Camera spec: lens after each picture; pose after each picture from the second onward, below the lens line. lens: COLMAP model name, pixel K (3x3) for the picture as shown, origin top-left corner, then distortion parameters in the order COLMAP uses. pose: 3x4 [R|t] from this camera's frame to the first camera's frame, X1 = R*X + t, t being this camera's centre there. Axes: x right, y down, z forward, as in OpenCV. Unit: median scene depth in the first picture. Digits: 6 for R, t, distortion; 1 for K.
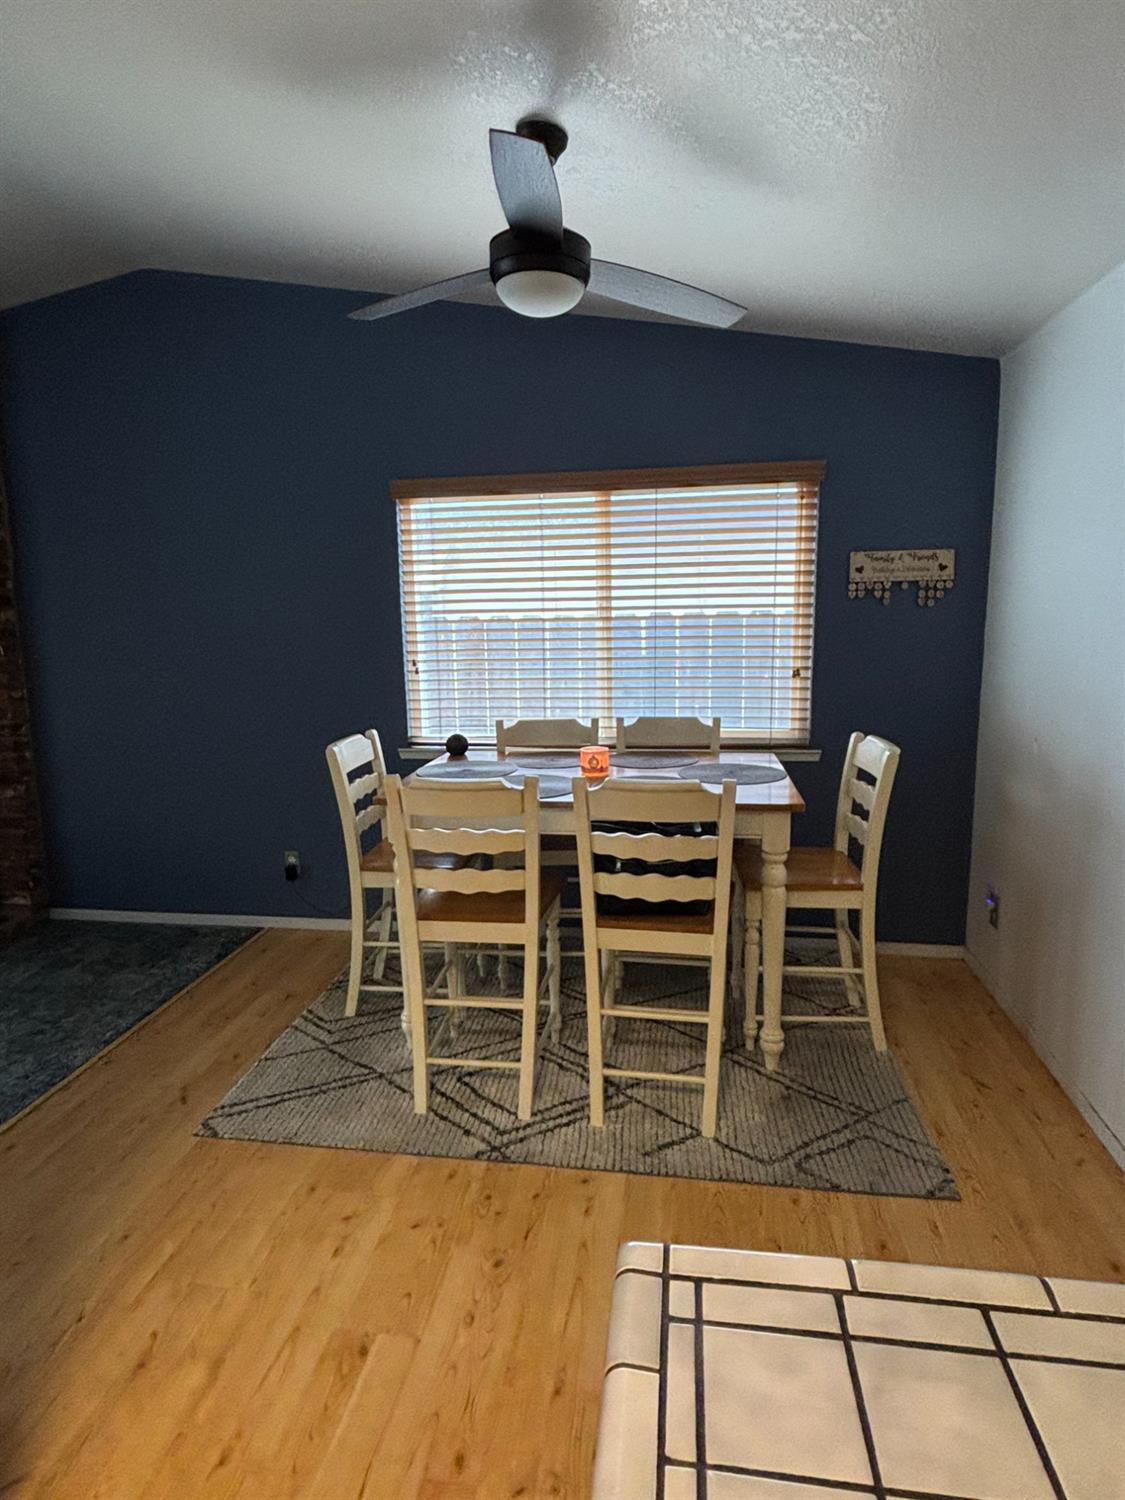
lens RADIAL K [[818.1, 0, 557.0], [0, 818.1, 753.0], [0, 0, 1]] dist [0.001909, 0.000168]
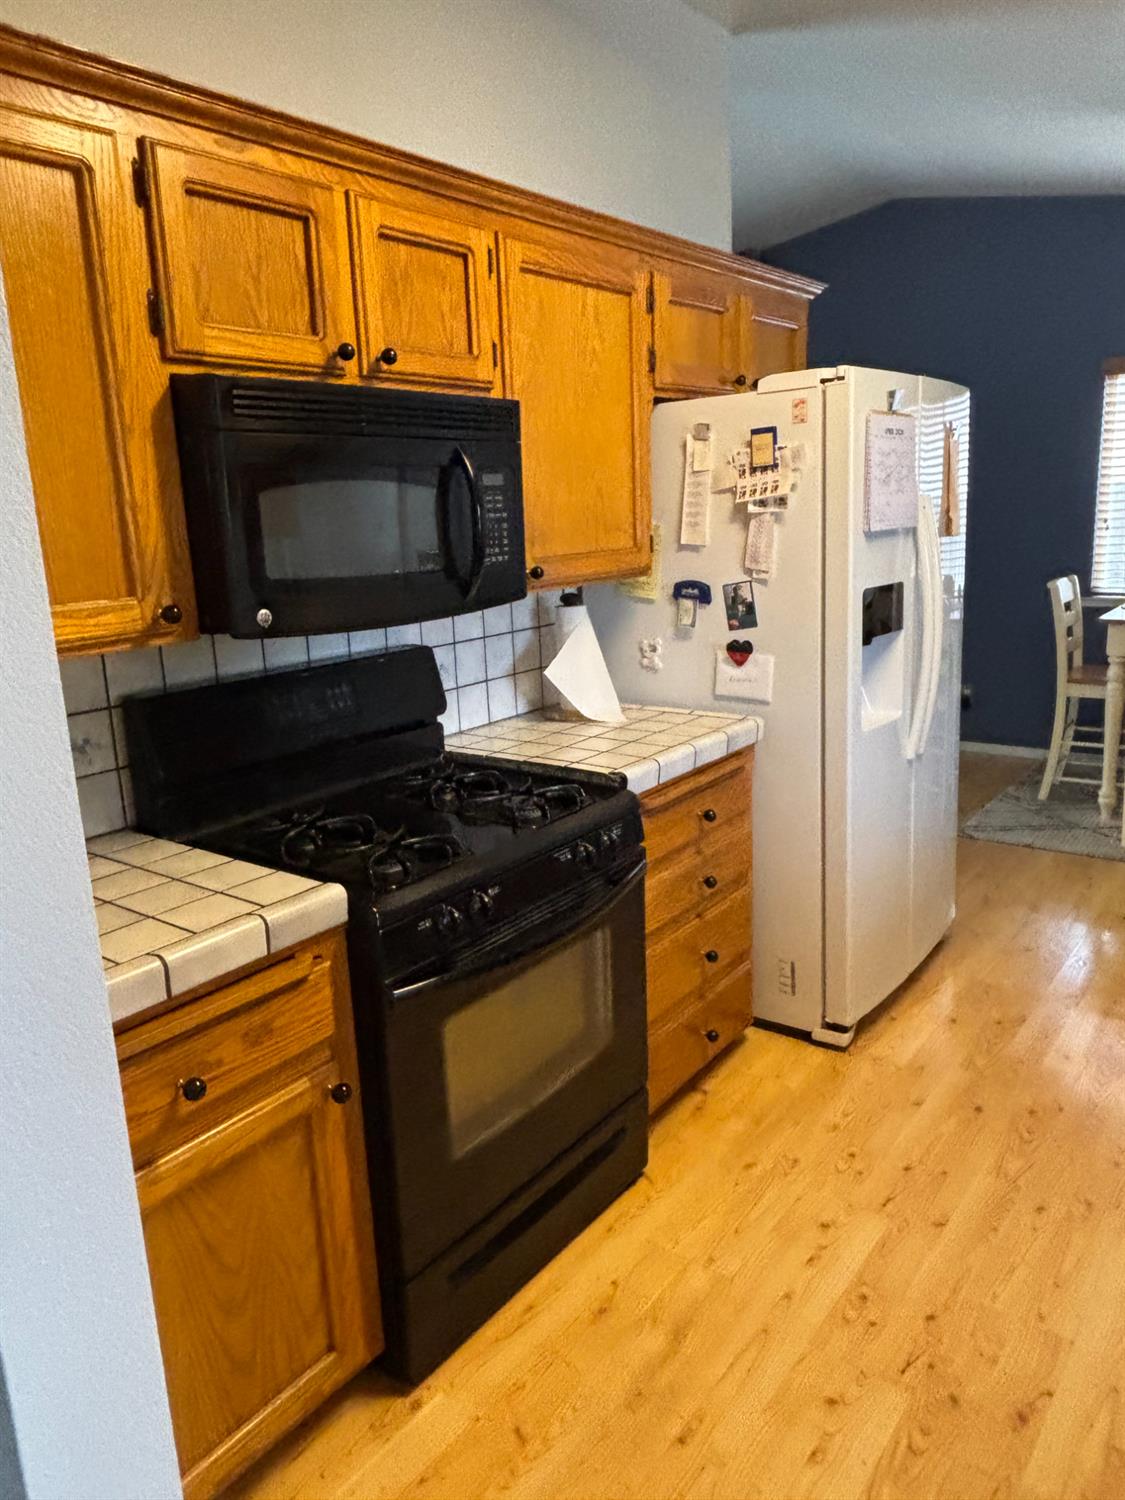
lens RADIAL K [[1052.0, 0, 565.4], [0, 1052.0, 745.4], [0, 0, 1]] dist [0.071971, -0.104639]
pose [[0.880610, 0.090282, -0.465162, -0.159980], [-0.054658, 0.994482, 0.089542, 0.145449], [0.470679, -0.053427, 0.880685, -0.899061]]
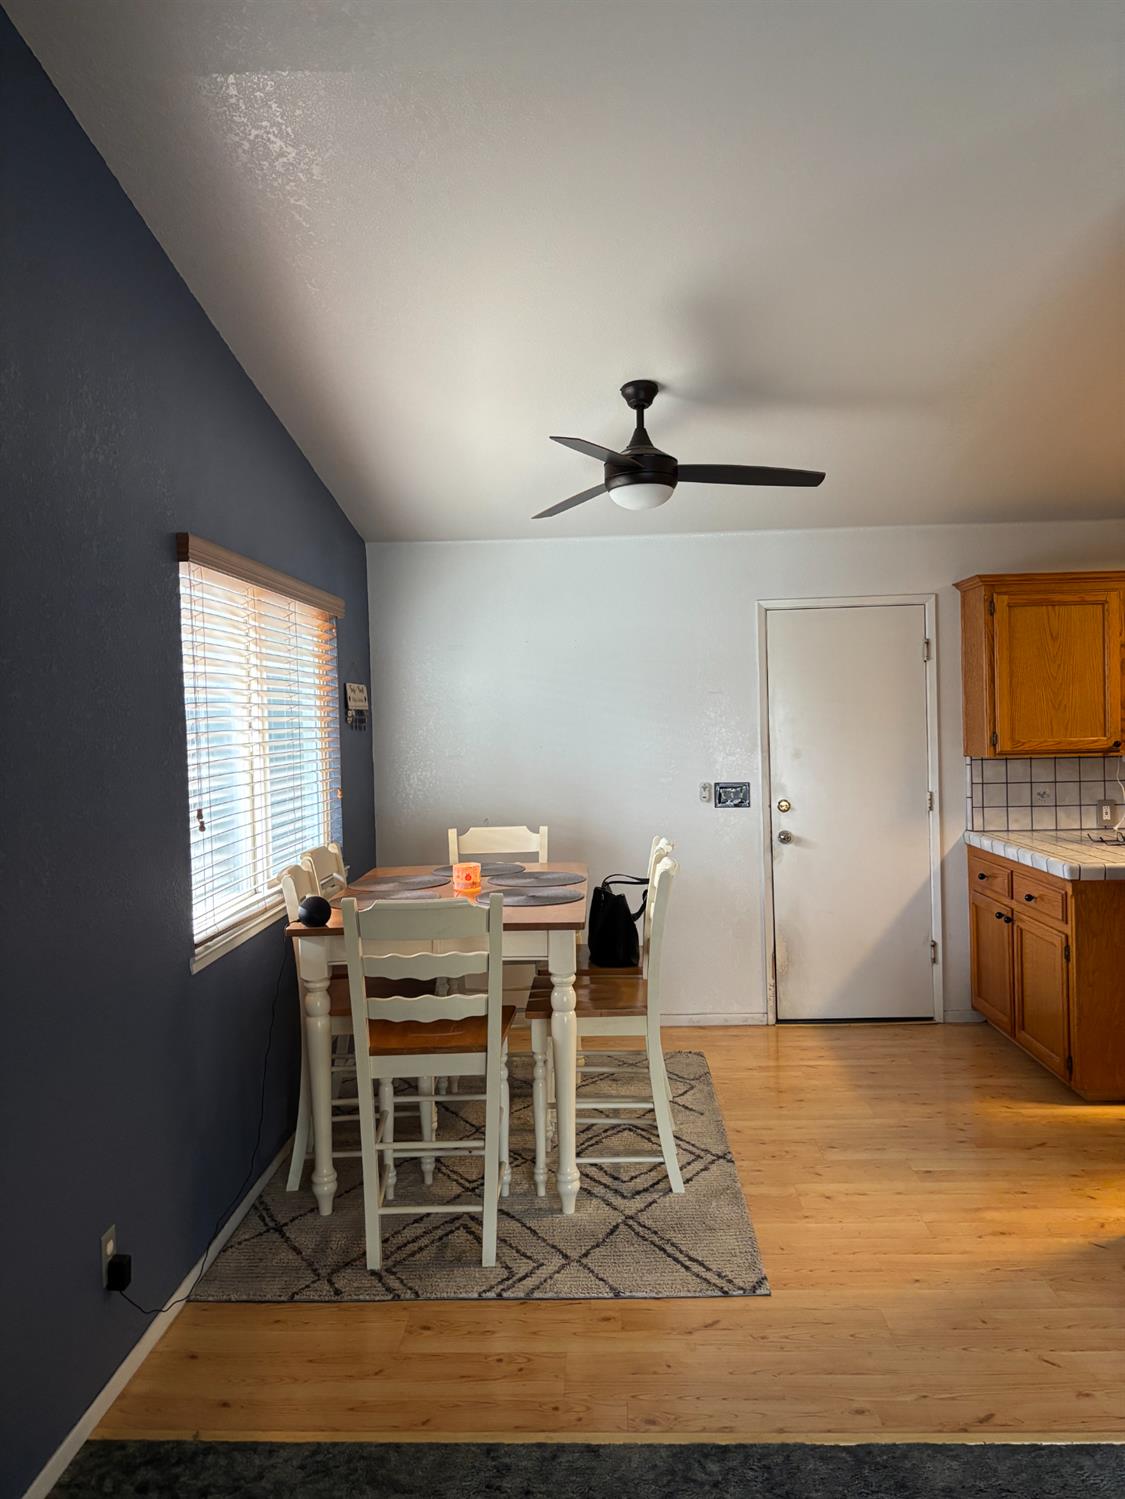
lens RADIAL K [[1125.8, 0, 562.5], [0, 1125.8, 749.5], [0, 0, 1]] dist [0.033619, -0.000753]
pose [[-0.112740, -0.004123, 0.993616, -1.418925], [0.186929, 0.982048, 0.025285, -0.162828], [-0.975883, 0.188586, -0.109945, 1.074317]]
